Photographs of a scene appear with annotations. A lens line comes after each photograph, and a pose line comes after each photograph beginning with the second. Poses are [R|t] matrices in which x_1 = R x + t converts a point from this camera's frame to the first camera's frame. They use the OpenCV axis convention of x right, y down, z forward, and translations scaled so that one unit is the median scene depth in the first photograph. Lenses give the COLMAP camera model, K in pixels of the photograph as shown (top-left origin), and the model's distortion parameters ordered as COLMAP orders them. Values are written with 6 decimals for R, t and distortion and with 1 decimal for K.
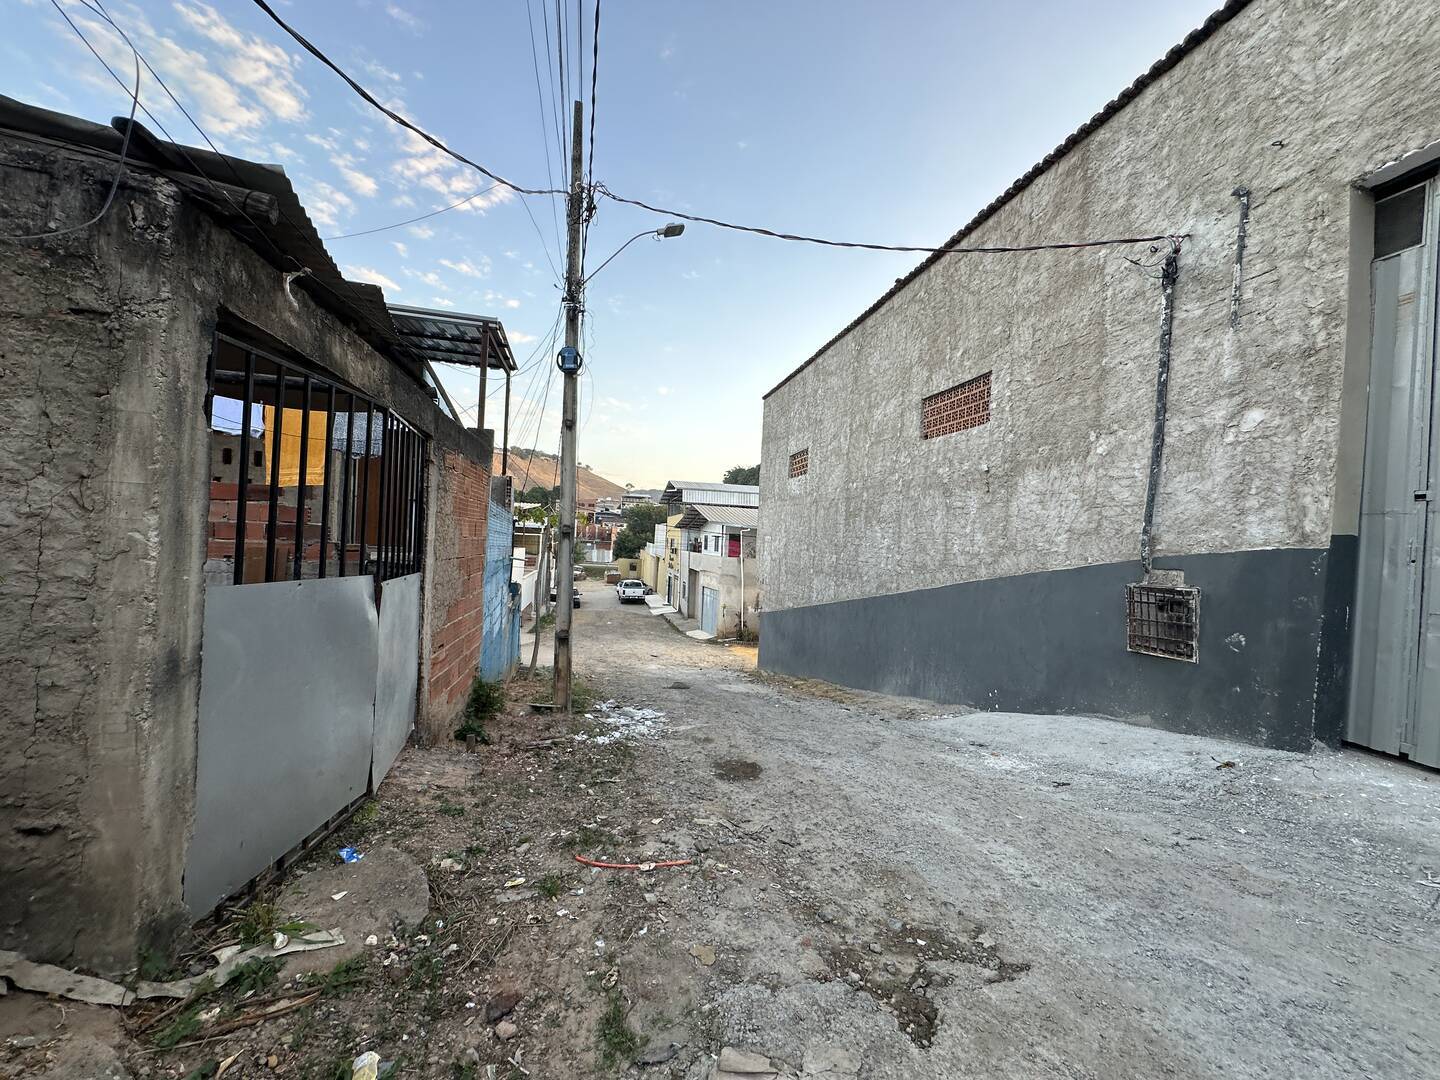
lens RADIAL K [[574.9, 0, 723.3], [0, 574.9, 541.3], [0, 0, 1]] dist [-0.001904, 0.000547]
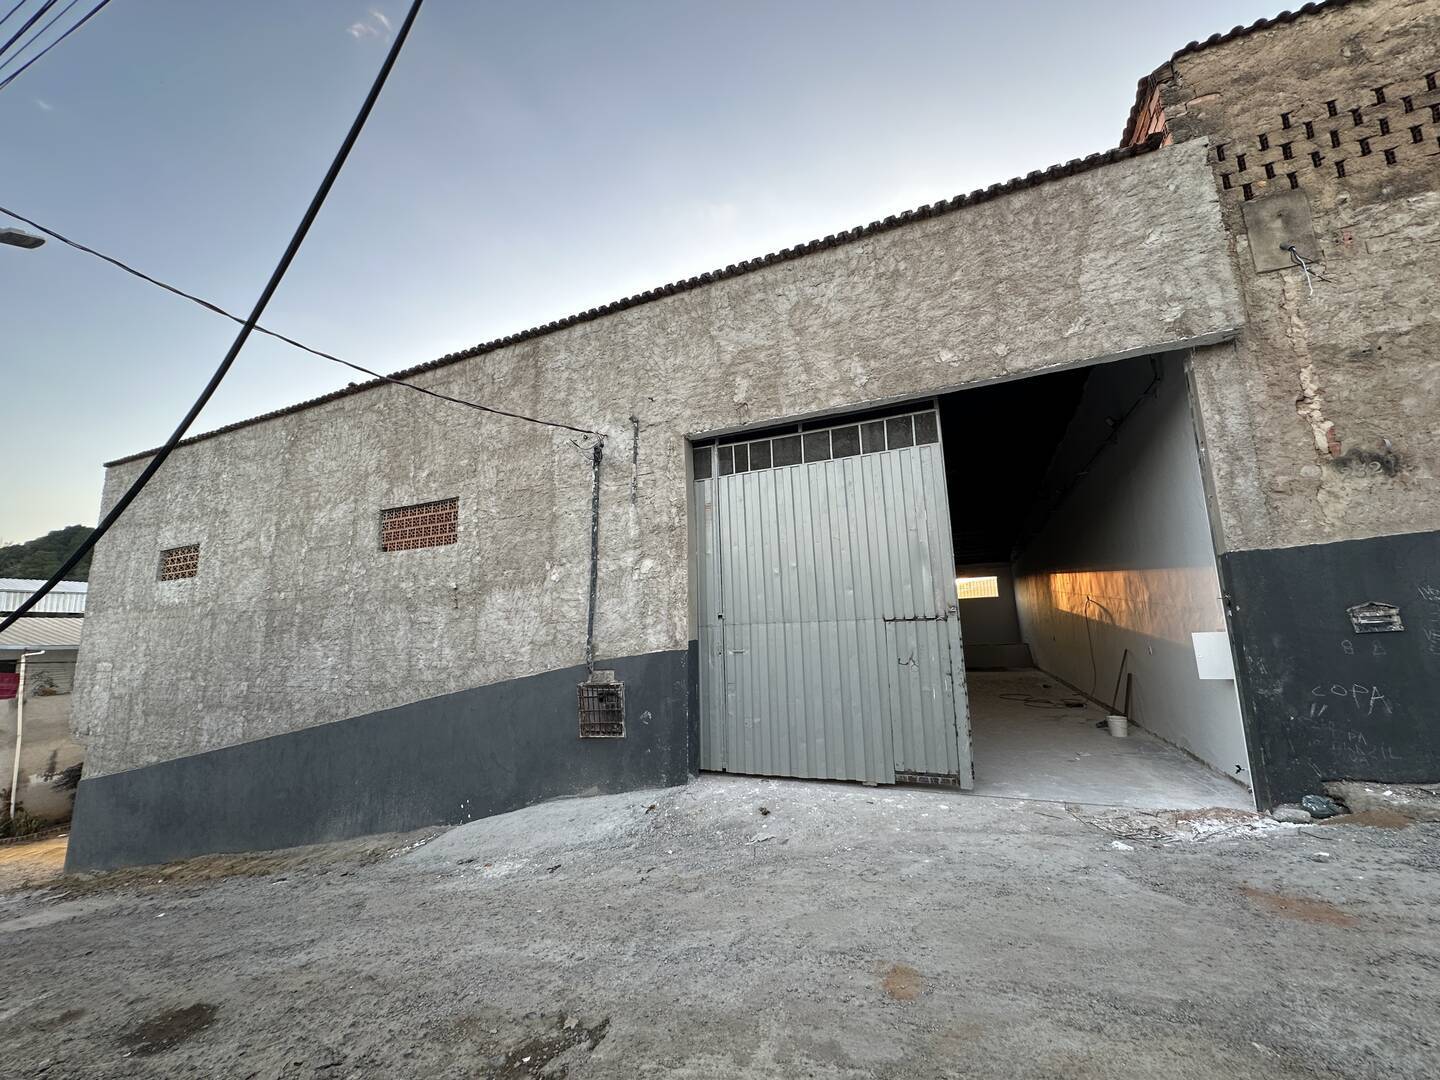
lens RADIAL K [[574.9, 0, 721.5], [0, 574.9, 537.1], [0, 0, 1]] dist [-0.001904, 0.000547]
pose [[0.579954, 0.069800, 0.811653, -0.187428], [0.062677, 0.989546, -0.129884, -0.066753], [-0.812235, 0.126199, 0.569516, -0.039043]]
